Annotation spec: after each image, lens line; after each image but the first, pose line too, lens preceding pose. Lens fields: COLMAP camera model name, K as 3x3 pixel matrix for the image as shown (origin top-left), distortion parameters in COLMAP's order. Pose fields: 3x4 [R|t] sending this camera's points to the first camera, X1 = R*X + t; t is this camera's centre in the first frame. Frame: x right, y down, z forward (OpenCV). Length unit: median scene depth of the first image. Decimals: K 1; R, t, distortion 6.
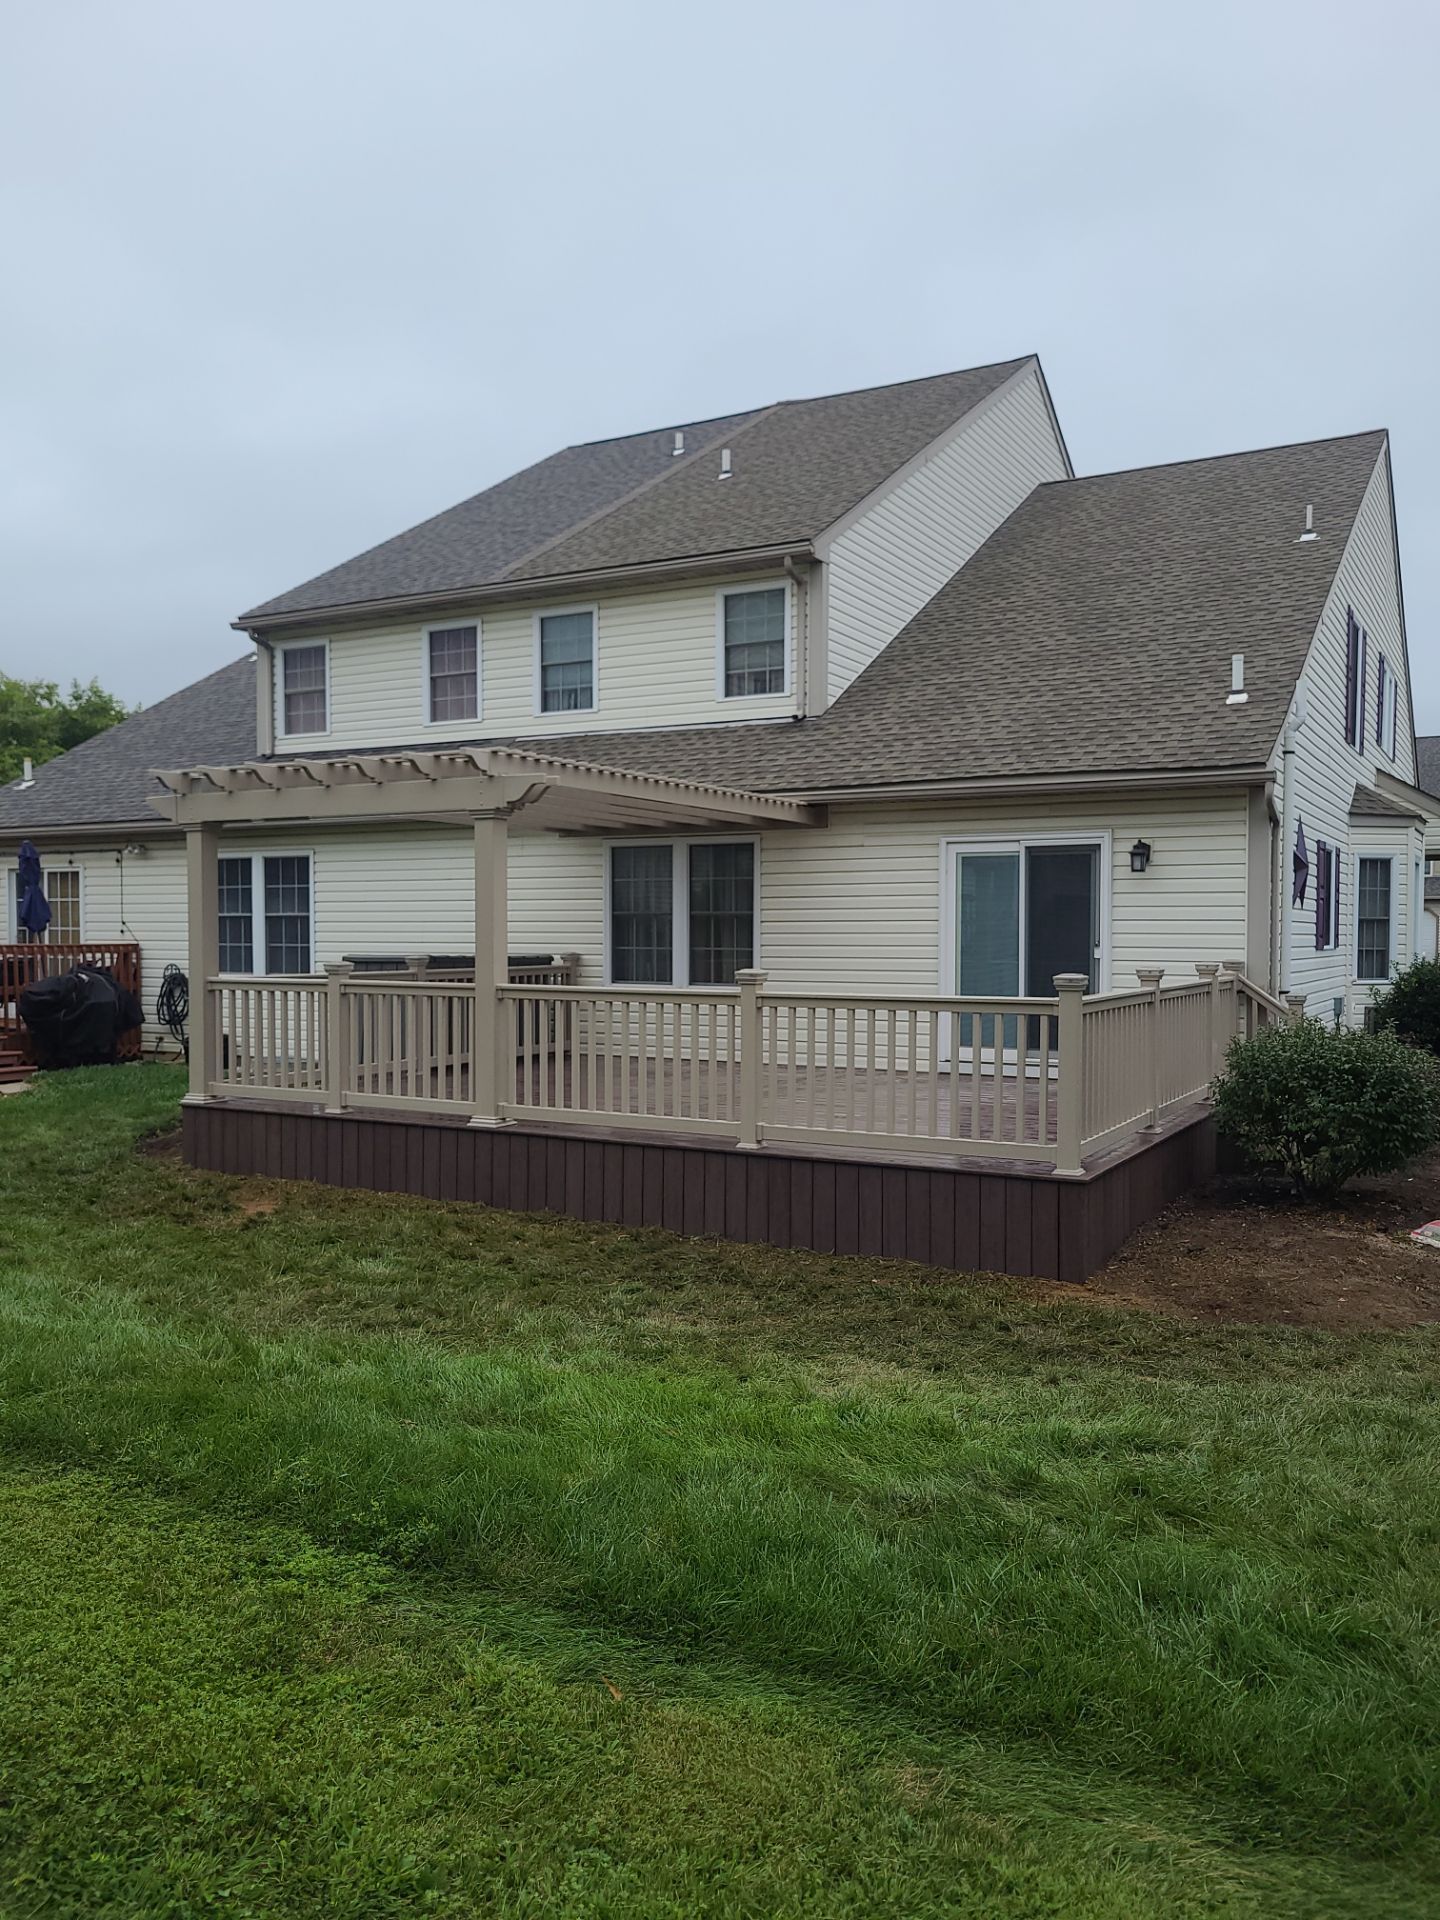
lens RADIAL K [[1444.8, 0, 722.1], [0, 1444.8, 1004.2], [0, 0, 1]] dist [0.021145, -0.008422]
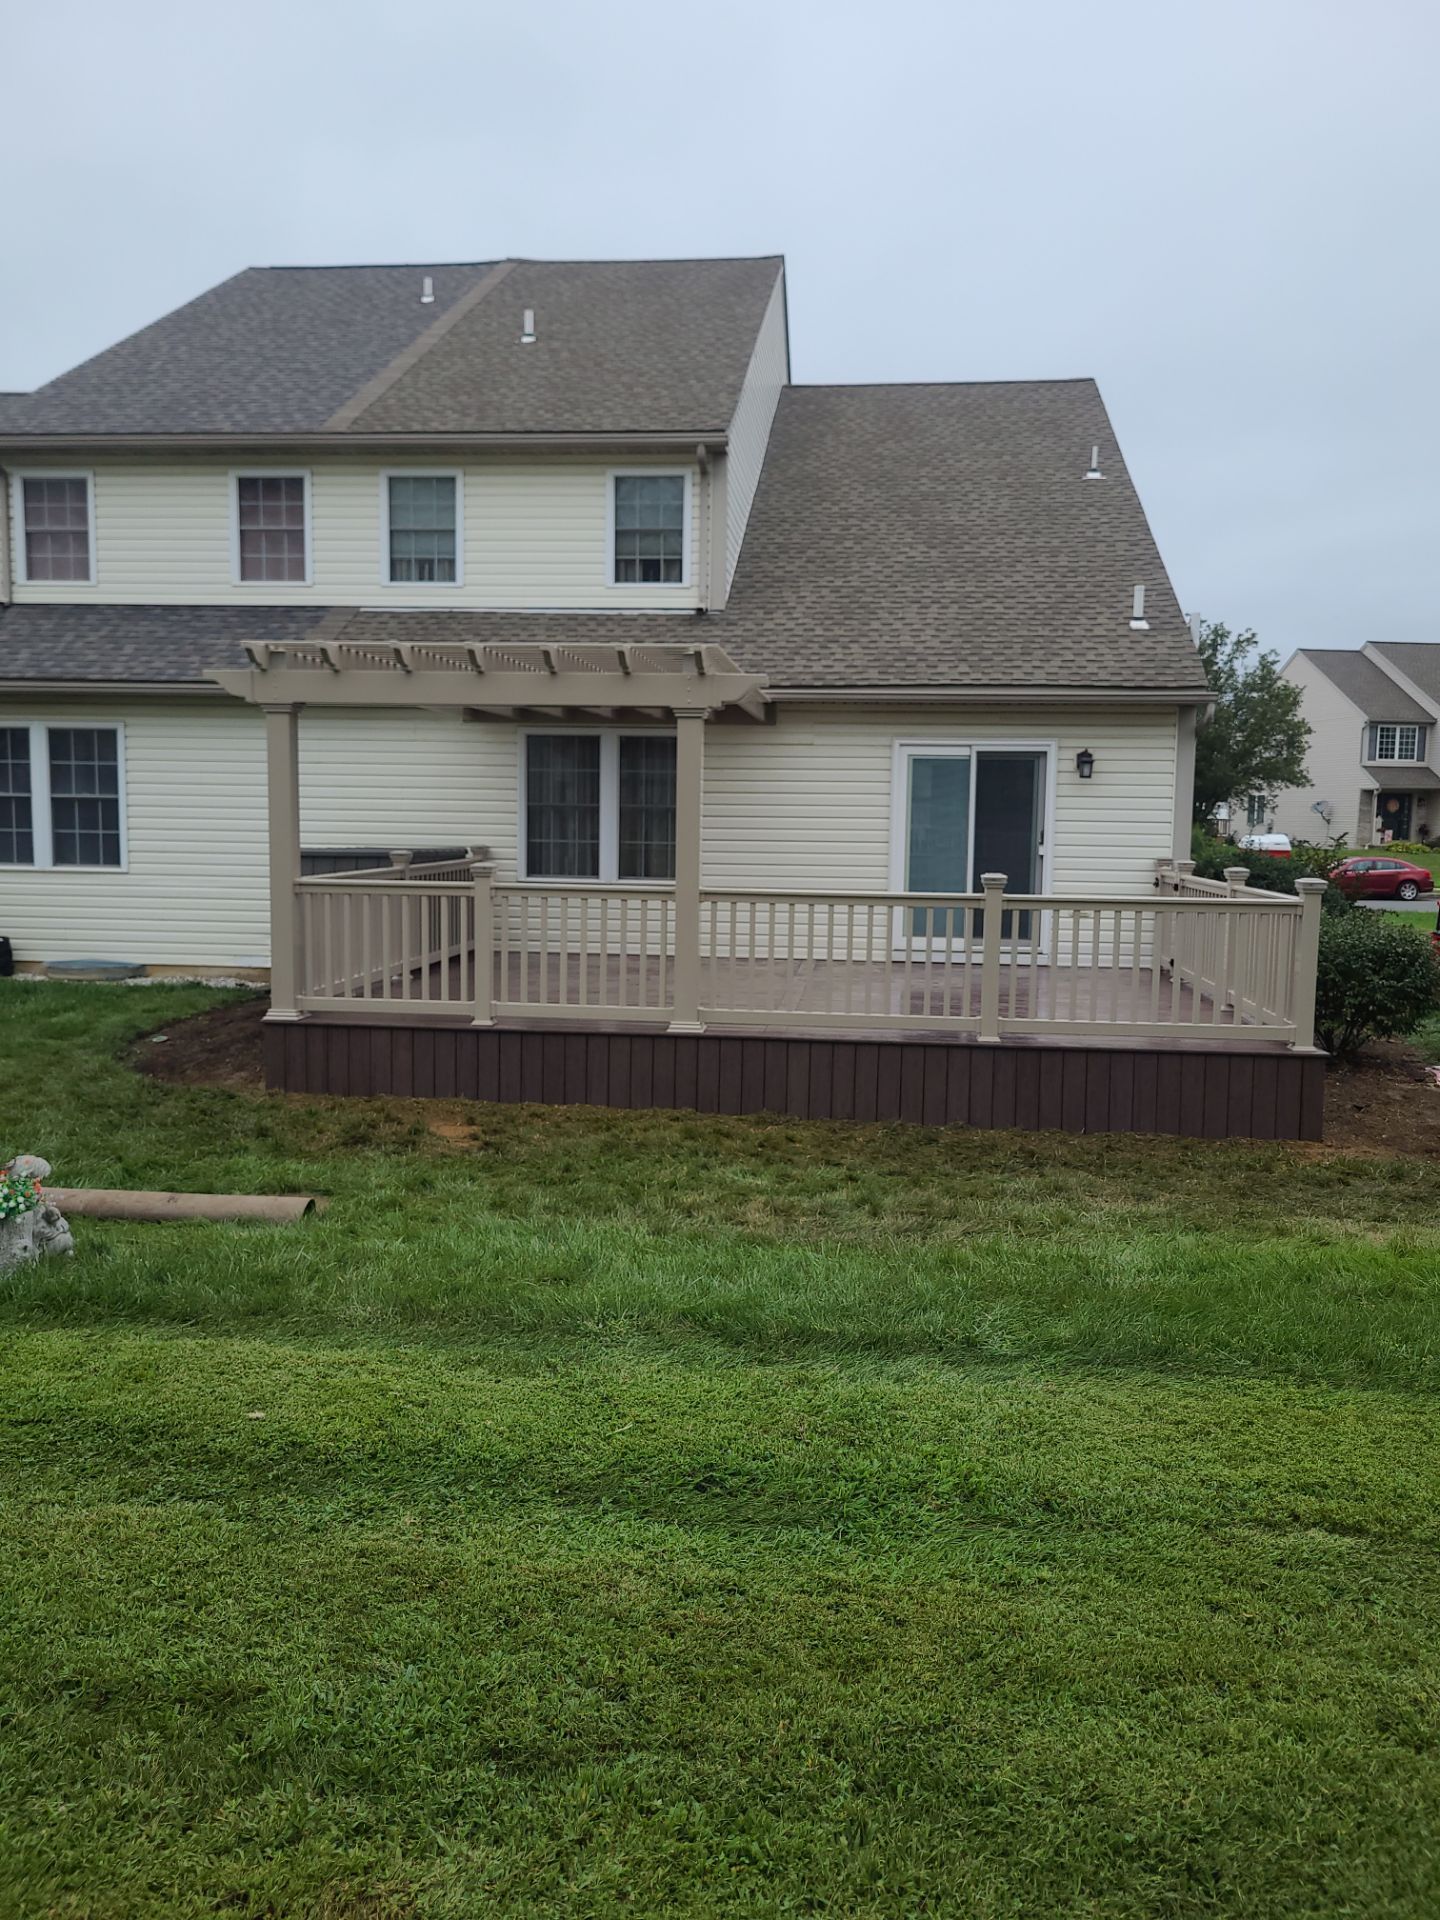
lens RADIAL K [[1465.8, 0, 720.0], [0, 1465.8, 960.0], [0, 0, 1]] dist [0.032331, -0.002520]
pose [[0.920120, -0.027430, 0.390676, -0.335342], [0.006439, 0.998469, 0.054938, -0.012092], [-0.391584, -0.048034, 0.918888, 0.048312]]
